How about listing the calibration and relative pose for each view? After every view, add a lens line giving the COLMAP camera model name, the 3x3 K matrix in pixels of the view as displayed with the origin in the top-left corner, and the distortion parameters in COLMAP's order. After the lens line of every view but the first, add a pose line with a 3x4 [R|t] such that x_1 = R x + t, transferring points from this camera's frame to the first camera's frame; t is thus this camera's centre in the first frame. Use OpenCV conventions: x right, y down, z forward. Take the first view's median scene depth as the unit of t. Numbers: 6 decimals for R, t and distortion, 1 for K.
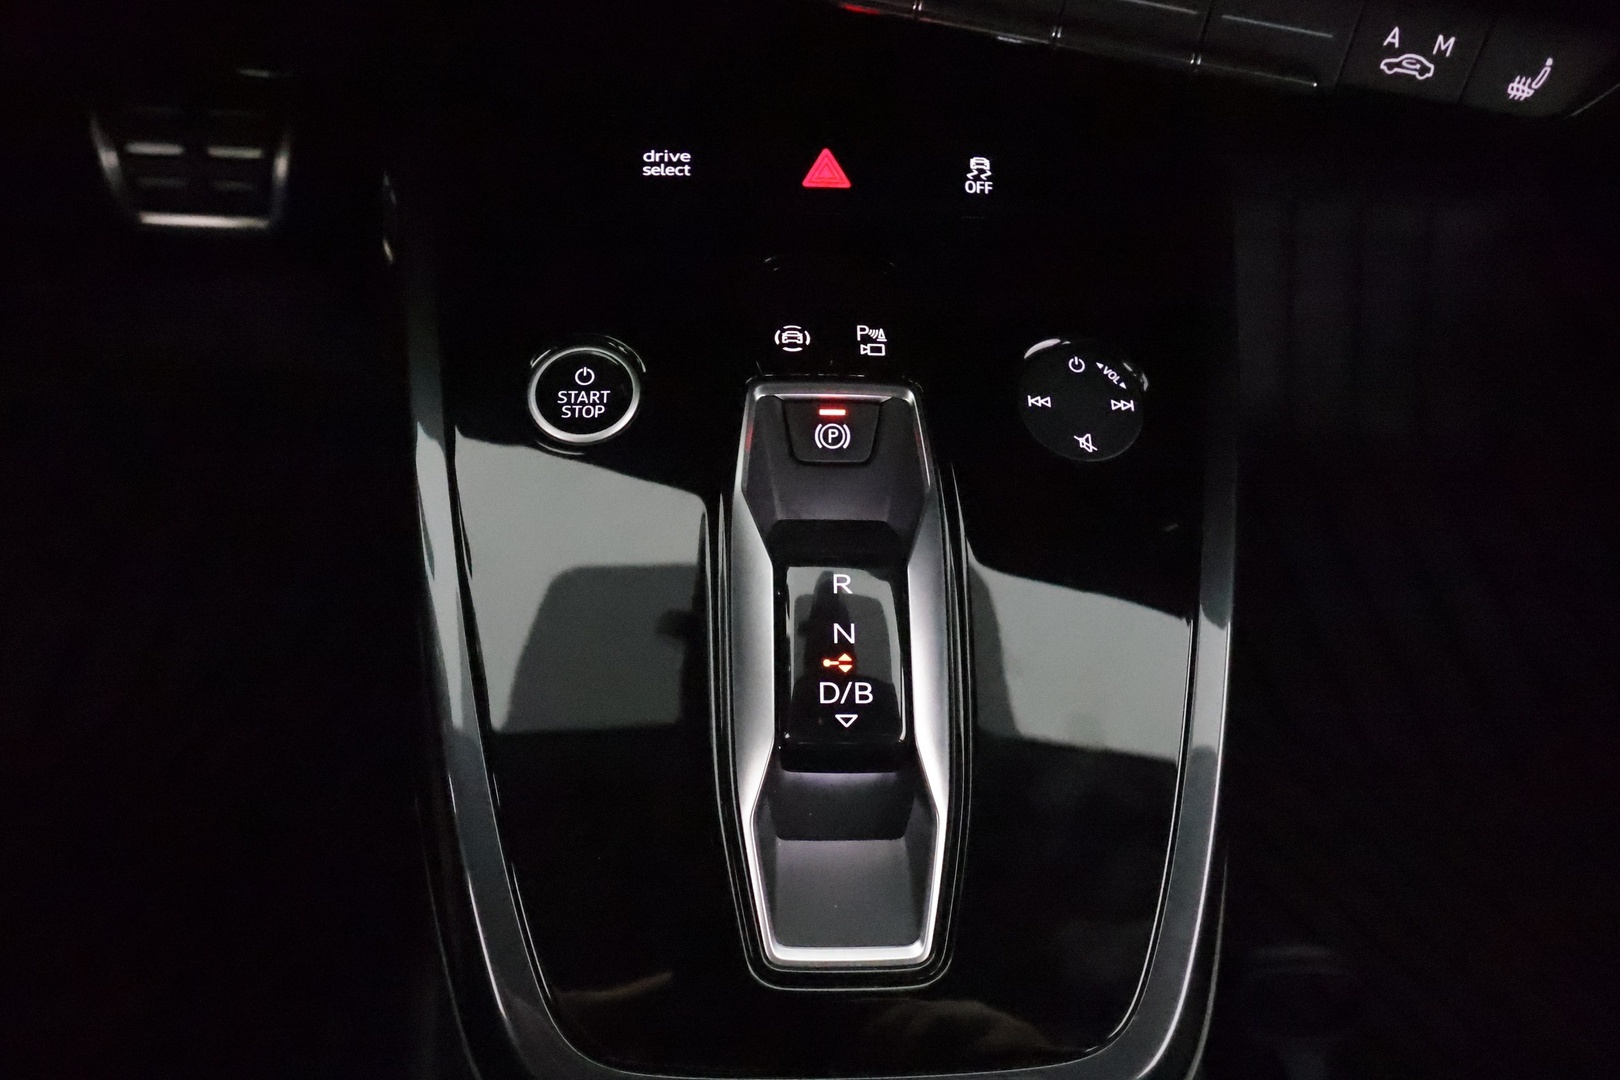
lens RADIAL K [[1246.0, 0, 810.0], [0, 1246.0, 540.0], [0, 0, 1]] dist [0.003063, -0.003323]
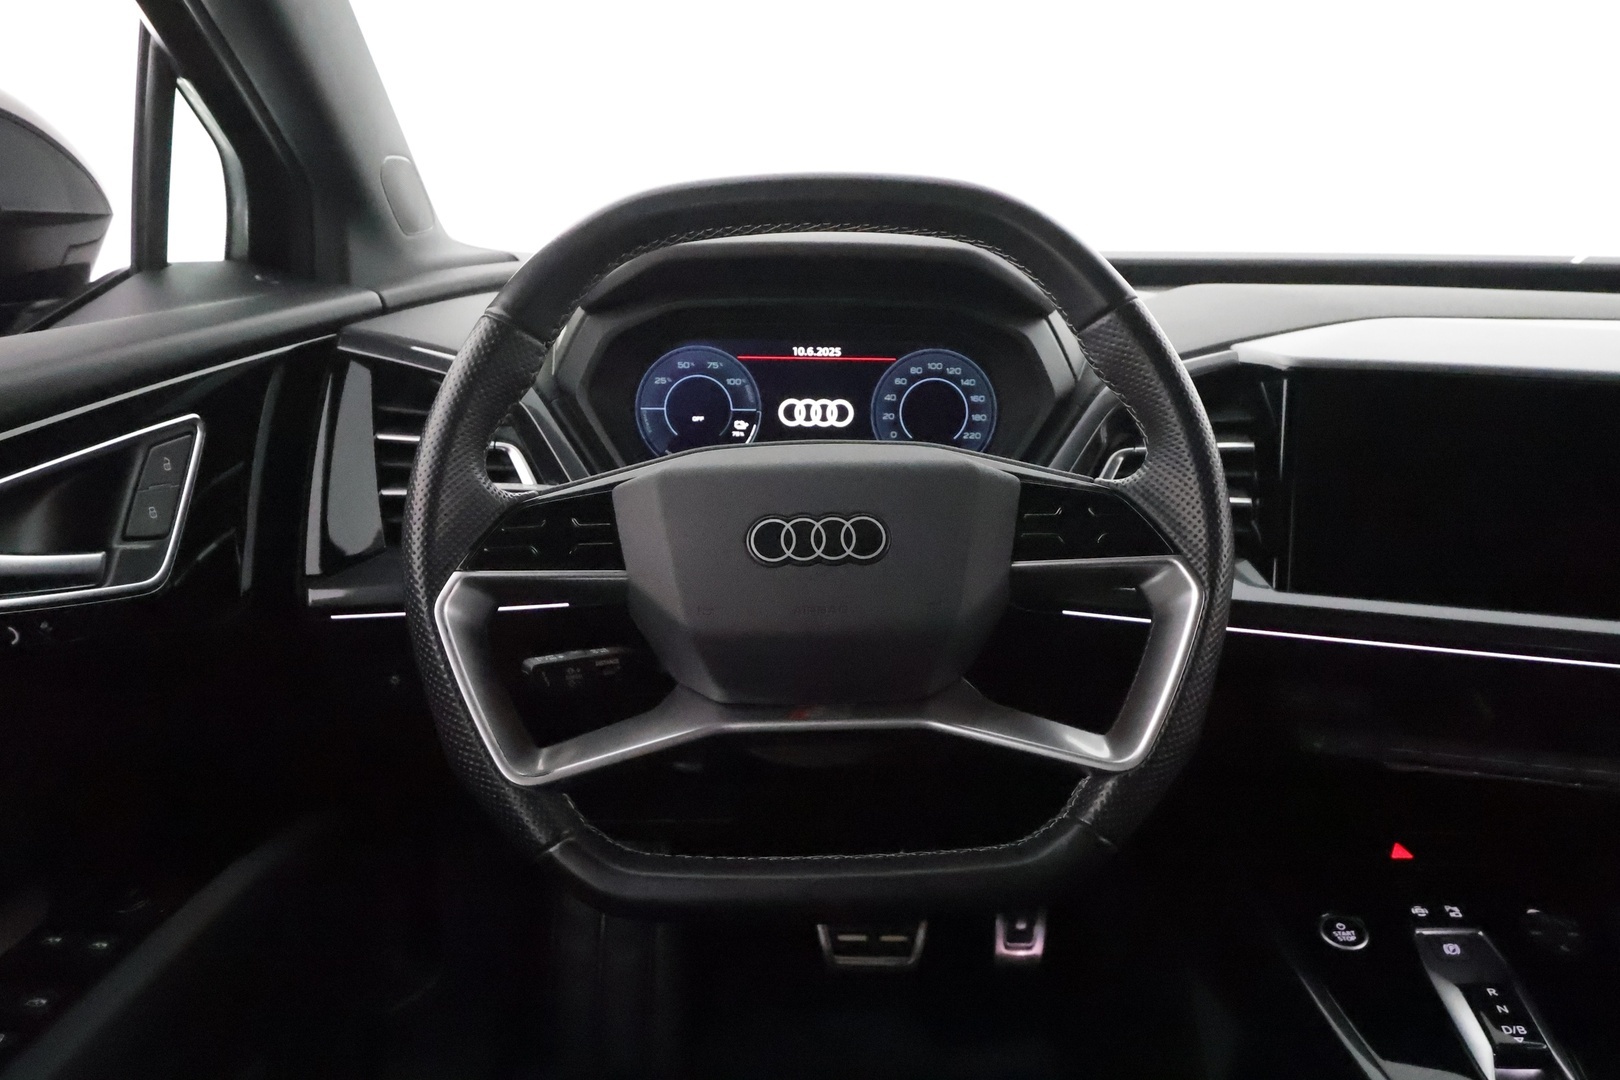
lens RADIAL K [[1279.2, 0, 816.4], [0, 1279.2, 543.2], [0, 0, 1]] dist [0.002250, 0.005658]
pose [[0.996847, -0.055559, -0.056651, -0.982580], [0.008170, 0.782033, -0.623184, 0.802176], [0.078927, 0.620756, 0.780021, -1.431409]]
